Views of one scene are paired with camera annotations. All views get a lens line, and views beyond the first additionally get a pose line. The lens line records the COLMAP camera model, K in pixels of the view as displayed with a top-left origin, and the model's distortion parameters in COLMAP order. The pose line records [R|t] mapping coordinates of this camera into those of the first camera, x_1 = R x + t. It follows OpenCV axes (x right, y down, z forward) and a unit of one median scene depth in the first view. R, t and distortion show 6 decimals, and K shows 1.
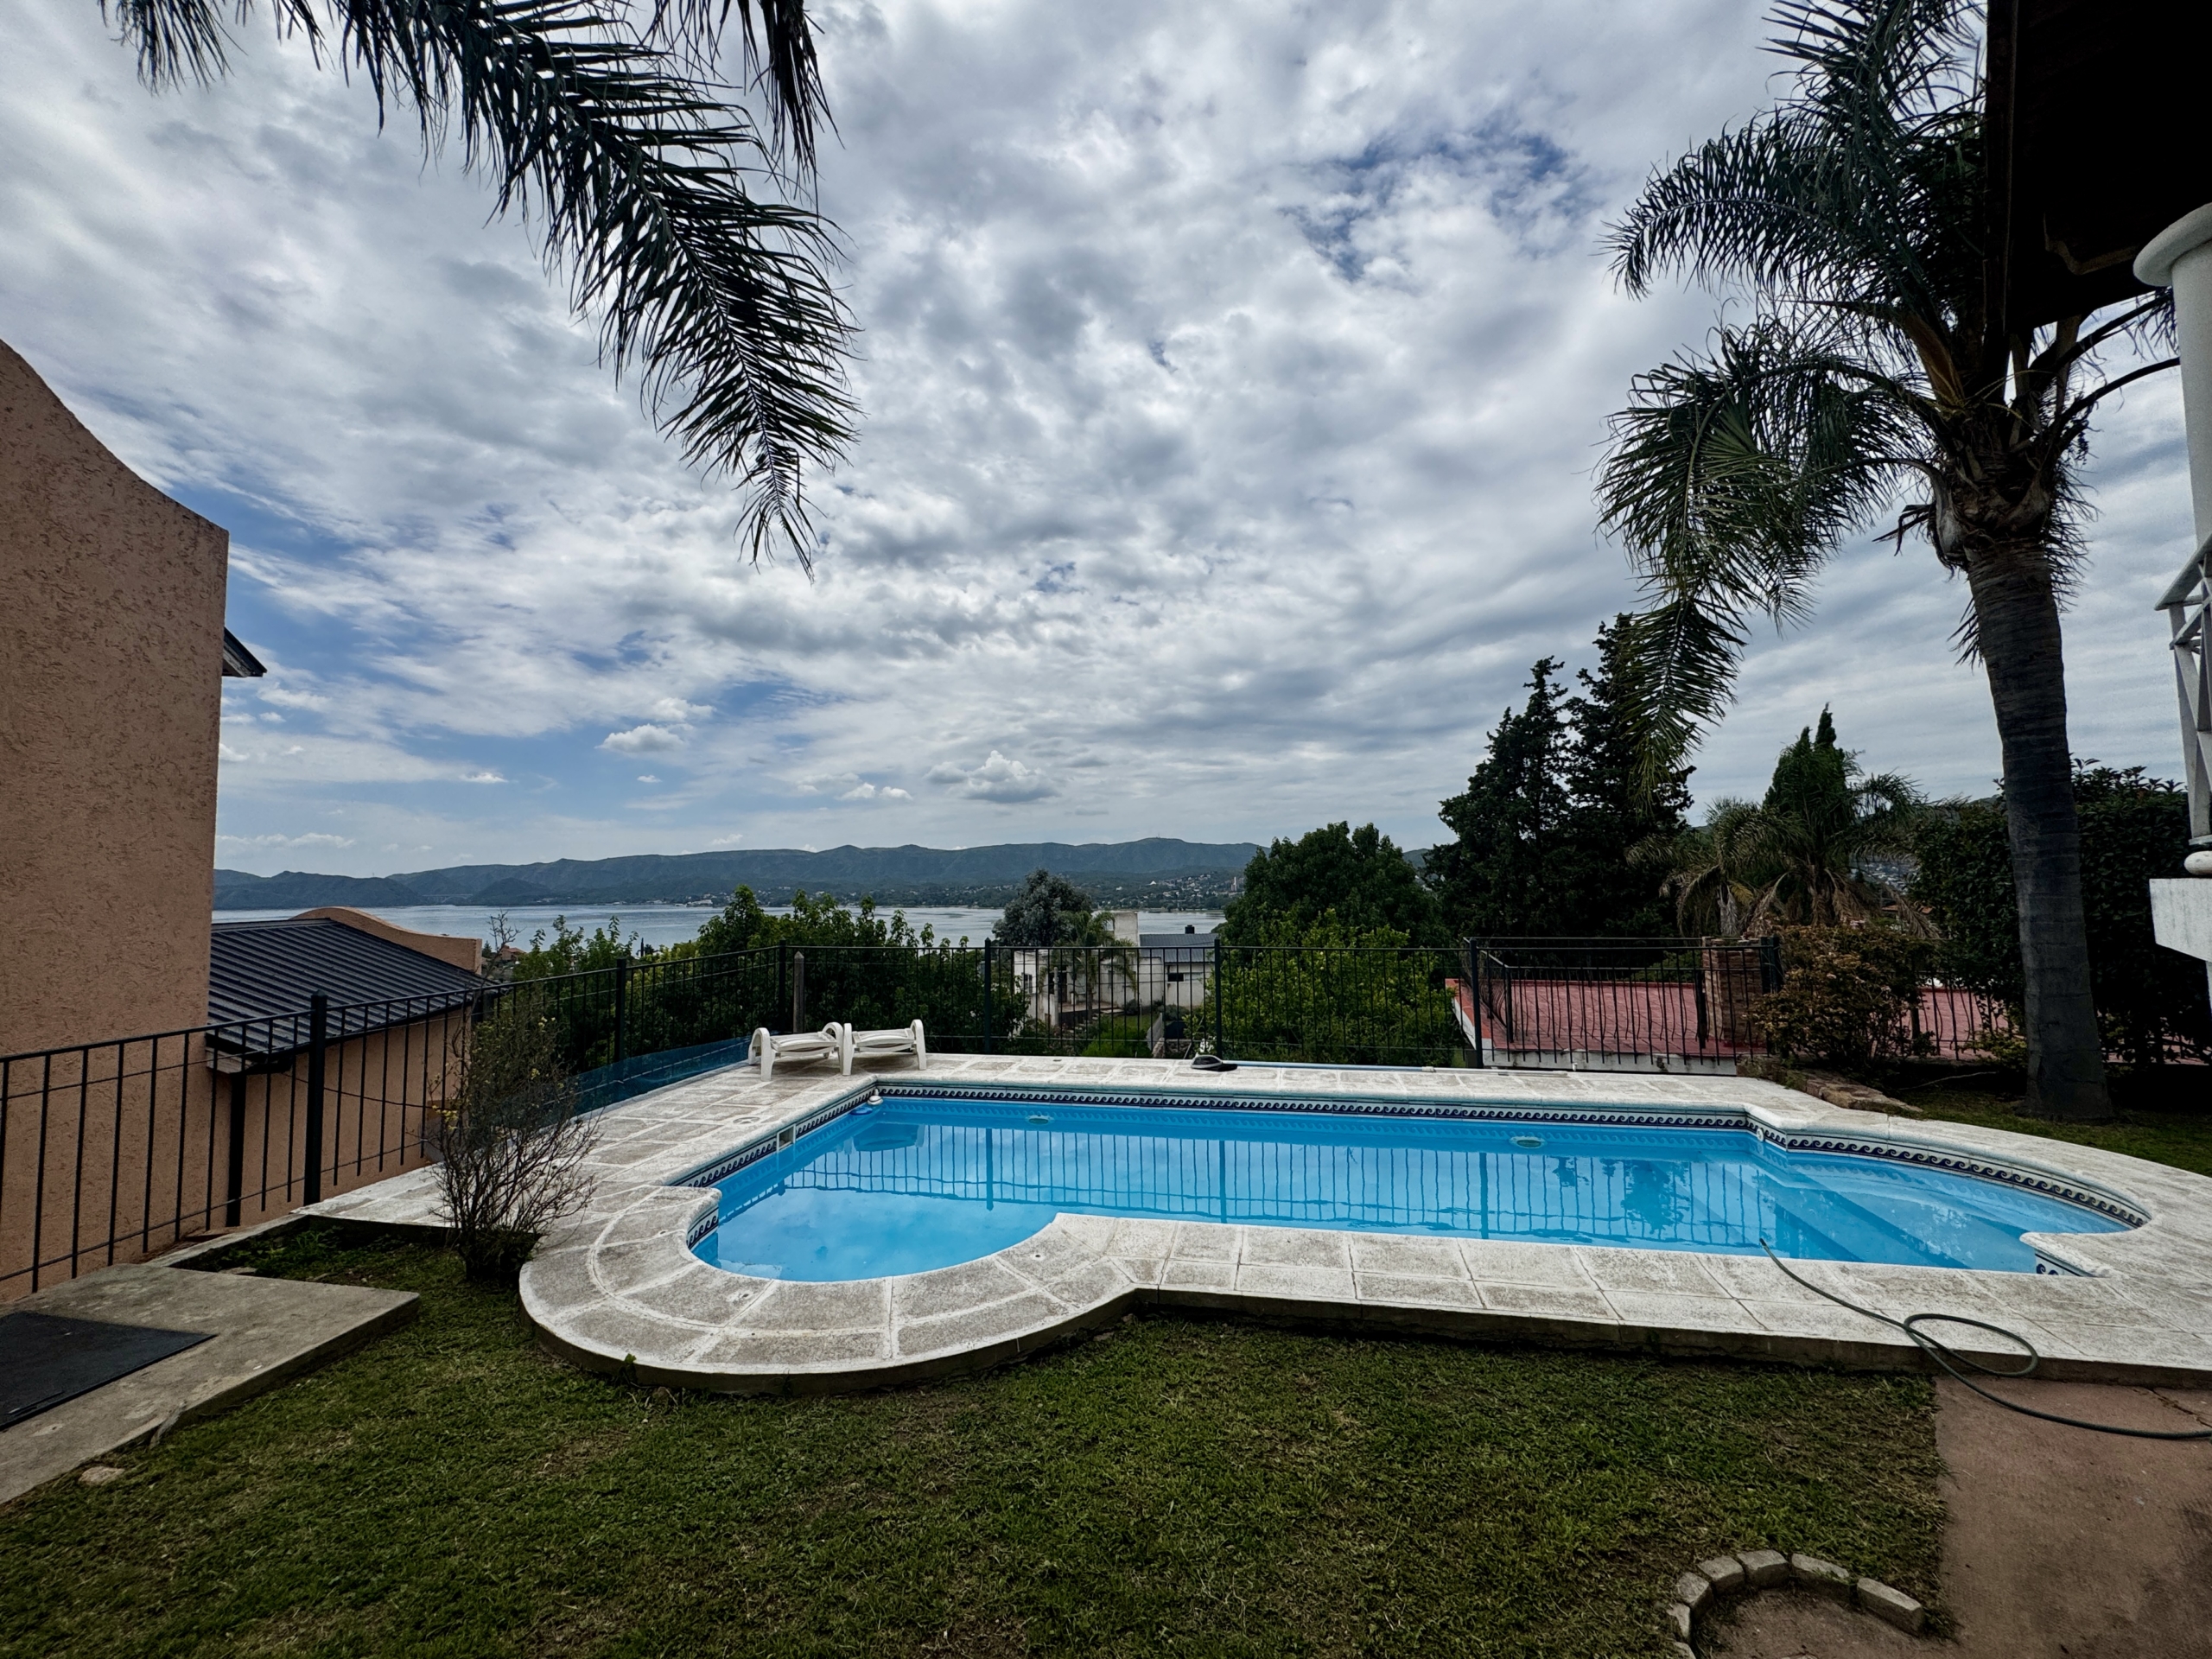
lens RADIAL K [[879.5, 0, 1104.0], [0, 879.5, 827.1], [0, 0, 1]] dist [-0.003214, 0.000732]
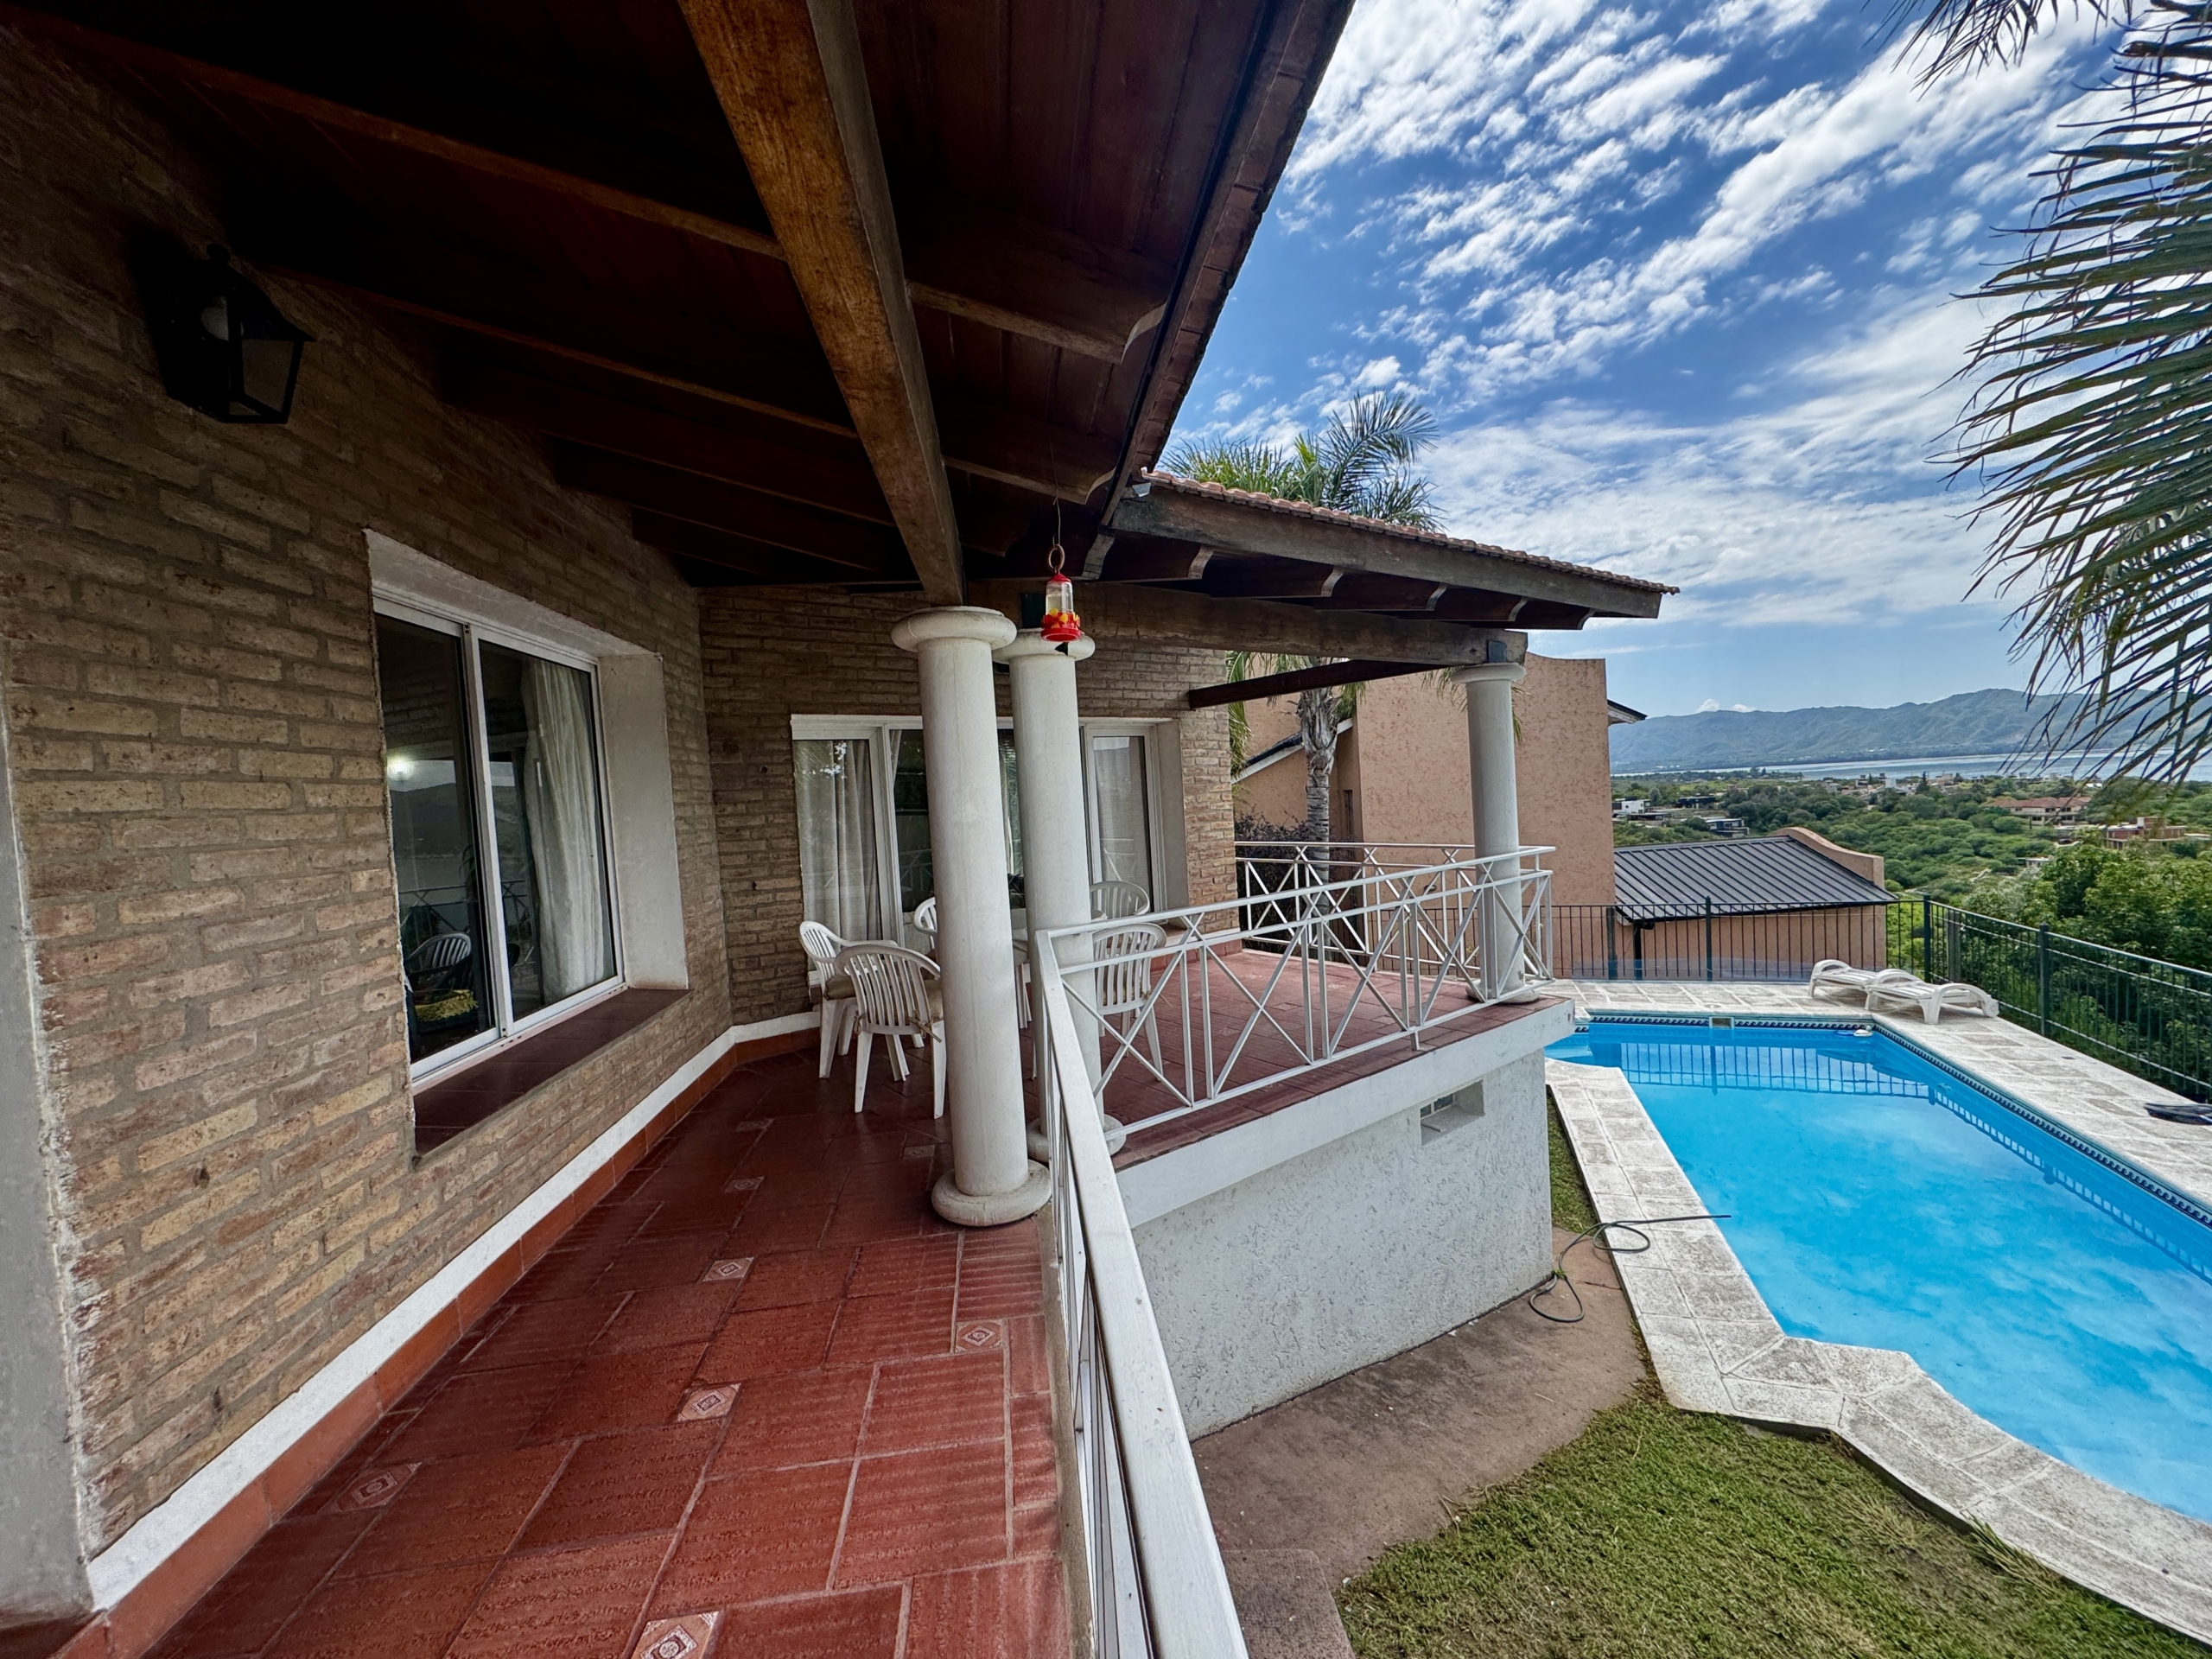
lens RADIAL K [[879.5, 0, 1104.0], [0, 879.5, 827.1], [0, 0, 1]] dist [-0.003214, 0.000732]
pose [[-0.140453, 0.058857, -0.988336, 1.361205], [0.112432, 0.992723, 0.043141, -0.192556], [0.983683, -0.105061, -0.146049, 0.176621]]
